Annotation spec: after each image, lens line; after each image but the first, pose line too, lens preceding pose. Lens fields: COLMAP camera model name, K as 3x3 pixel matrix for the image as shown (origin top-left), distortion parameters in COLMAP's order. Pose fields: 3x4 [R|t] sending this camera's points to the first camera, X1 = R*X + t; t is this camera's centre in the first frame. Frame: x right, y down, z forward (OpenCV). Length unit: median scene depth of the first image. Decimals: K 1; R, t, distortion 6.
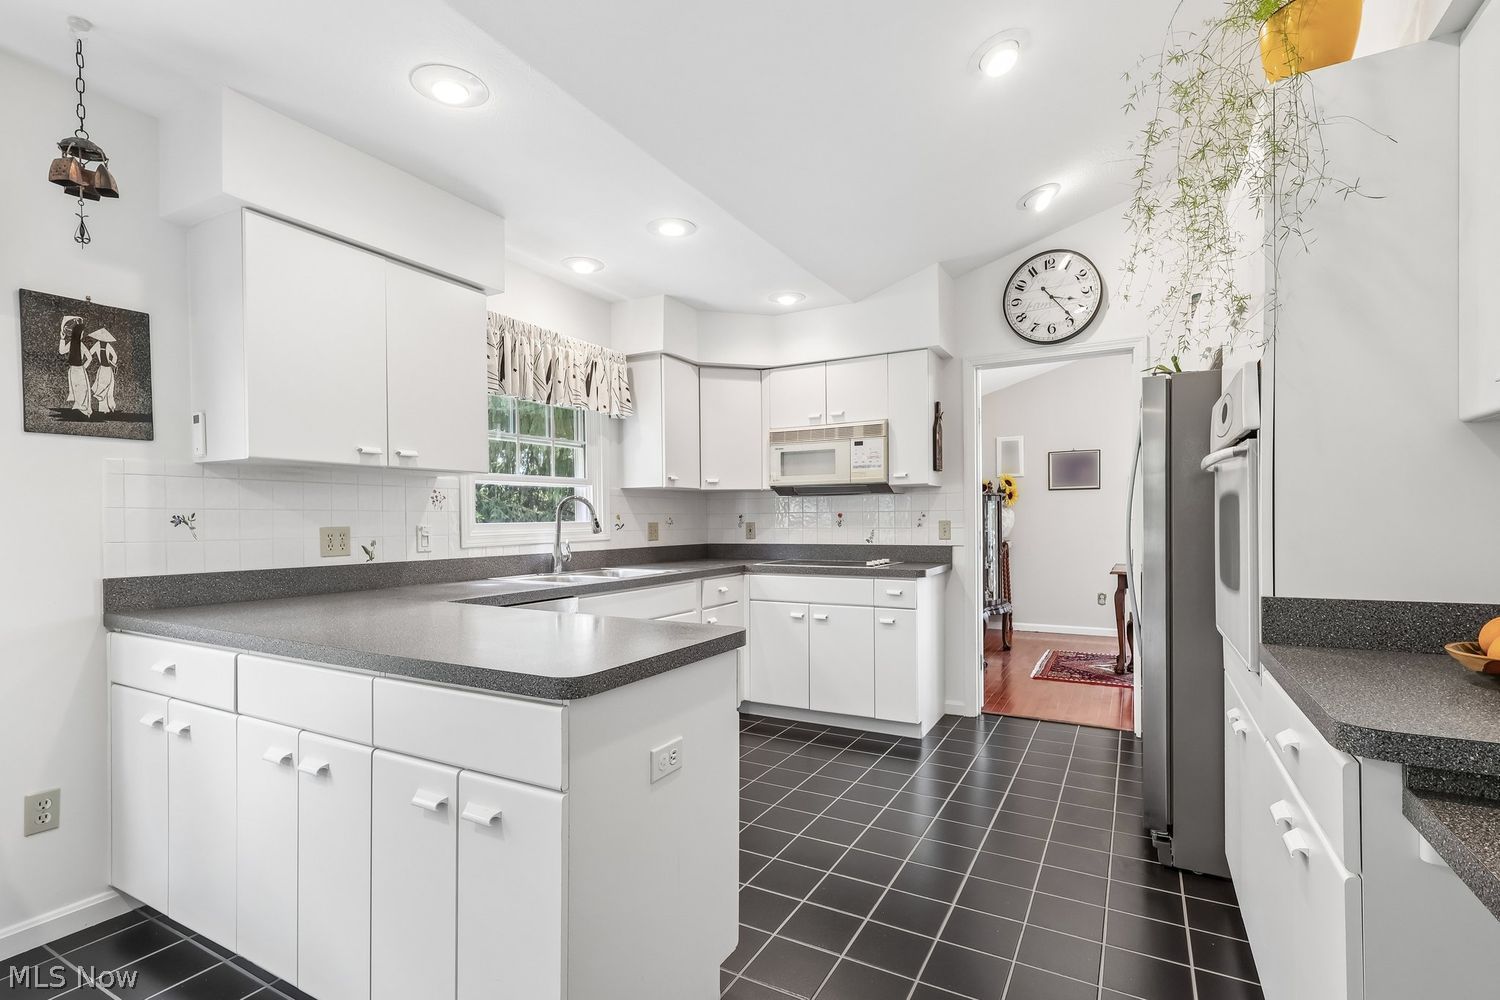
lens RADIAL K [[703.7, 0, 745.7], [0, 703.7, 531.8], [0, 0, 1]] dist [0.003057, 0.000106]
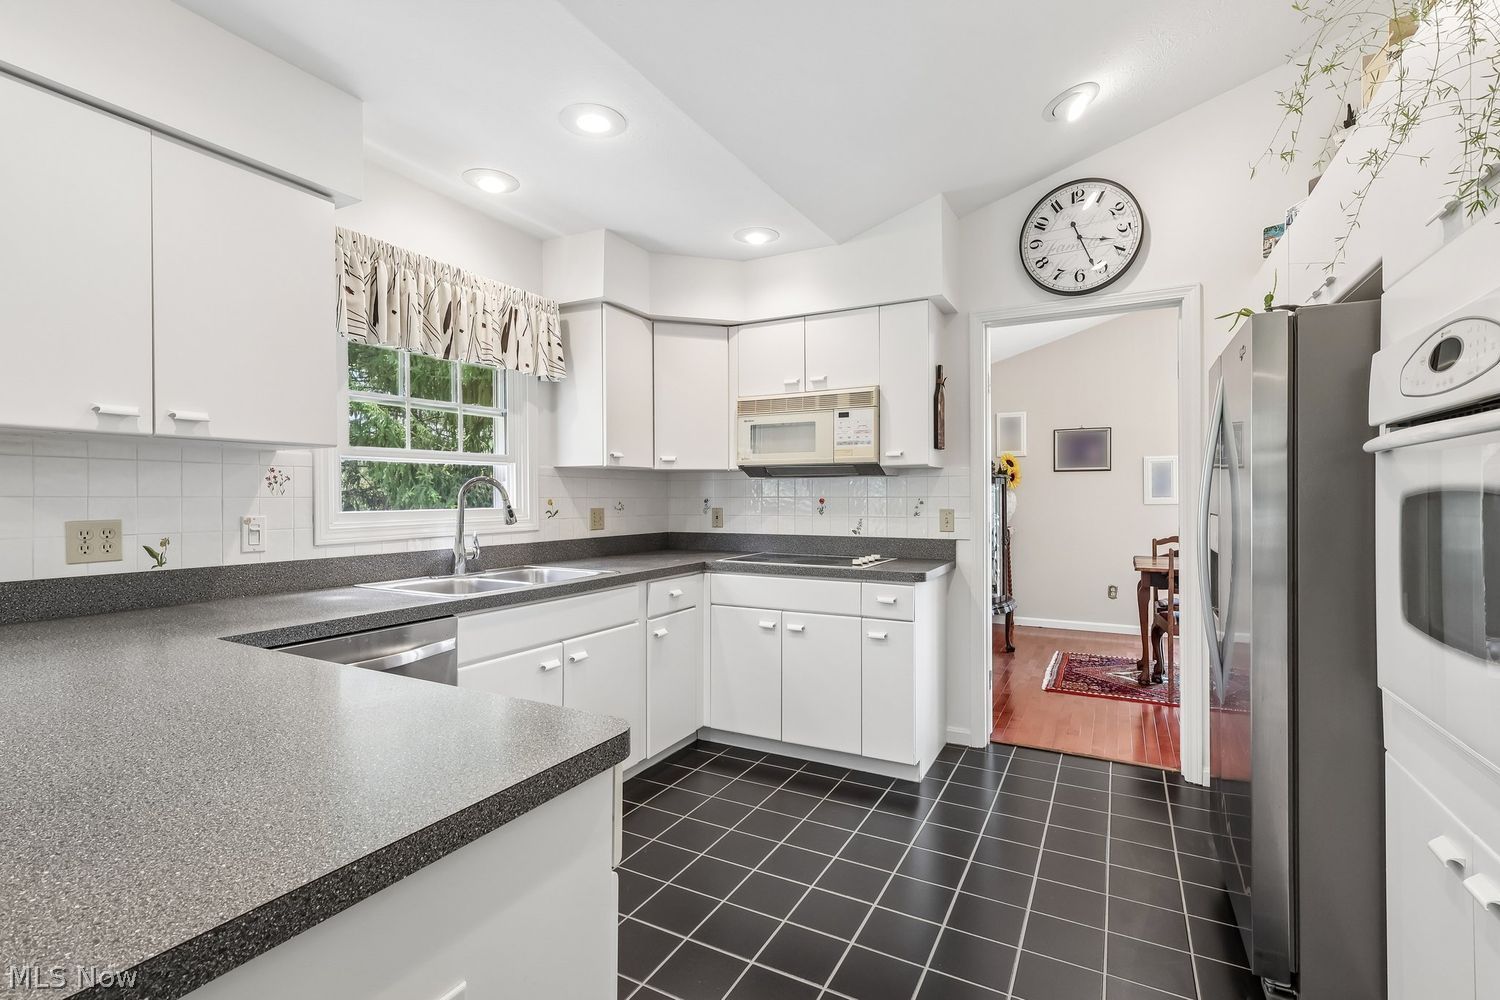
lens RADIAL K [[691.7, 0, 750.0], [0, 691.7, 500.0], [0, 0, 1]] dist [0.001435, 0.000168]
pose [[0.999819, 0.006882, 0.017716, 0.039017], [-0.006659, 0.999898, -0.012612, -0.015648], [-0.017801, 0.012491, 0.999764, 0.203900]]
